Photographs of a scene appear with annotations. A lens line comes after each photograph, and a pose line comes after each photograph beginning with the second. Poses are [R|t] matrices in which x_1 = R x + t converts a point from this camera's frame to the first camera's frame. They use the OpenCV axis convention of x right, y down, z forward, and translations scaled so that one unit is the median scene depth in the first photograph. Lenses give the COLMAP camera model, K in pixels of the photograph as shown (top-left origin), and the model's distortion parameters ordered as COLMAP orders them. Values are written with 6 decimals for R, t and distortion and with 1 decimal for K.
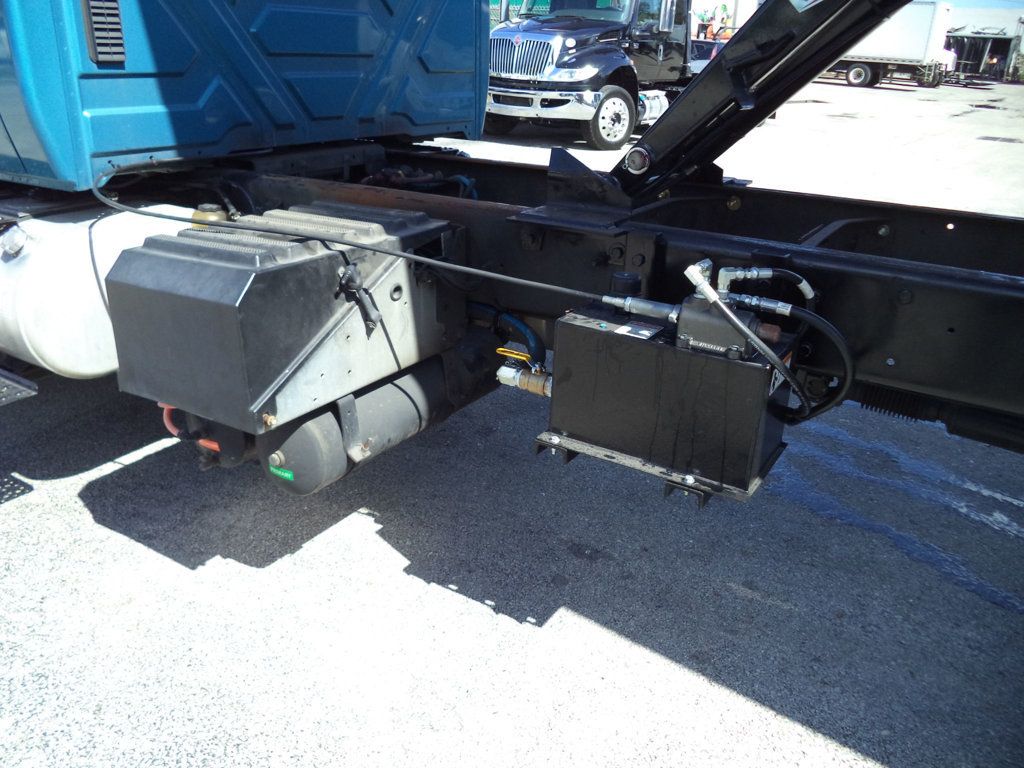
lens RADIAL K [[826.8, 0, 508.9], [0, 826.8, 386.9], [0, 0, 1]] dist [-0.013053, -0.023372]
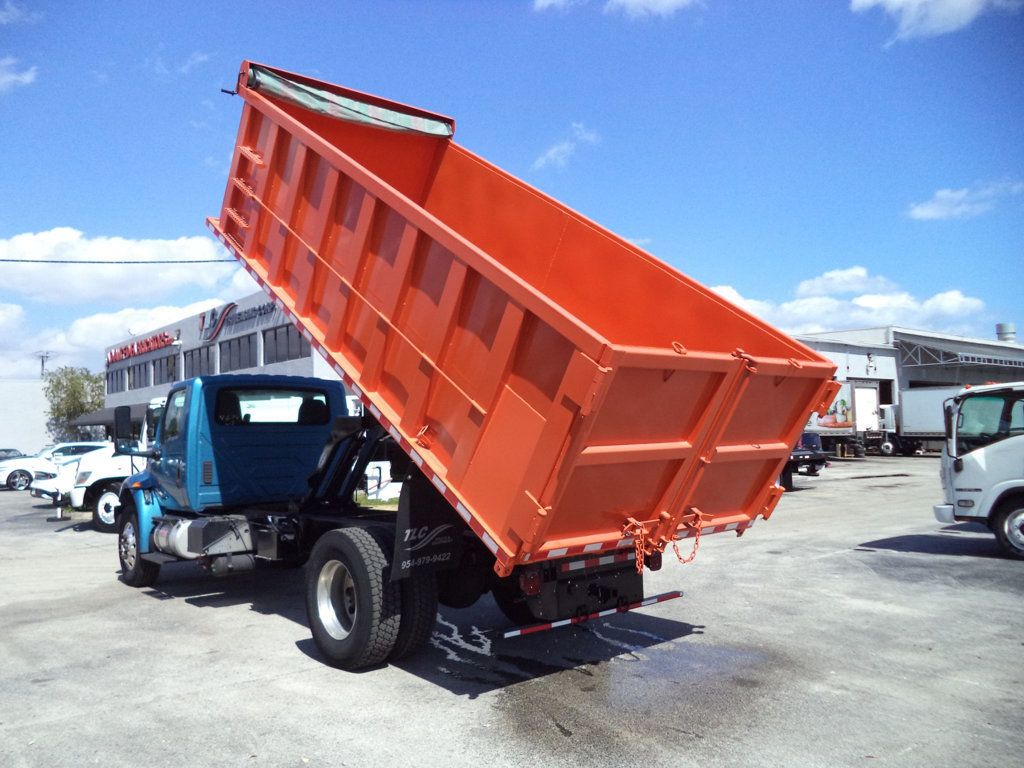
lens RADIAL K [[826.8, 0, 502.9], [0, 826.8, 381.0], [0, 0, 1]] dist [-0.013053, -0.023372]
pose [[0.950380, -0.072175, -0.302603, 2.350199], [-0.070716, 0.897127, -0.436076, 0.909862], [0.302947, 0.435837, 0.847508, -2.451538]]
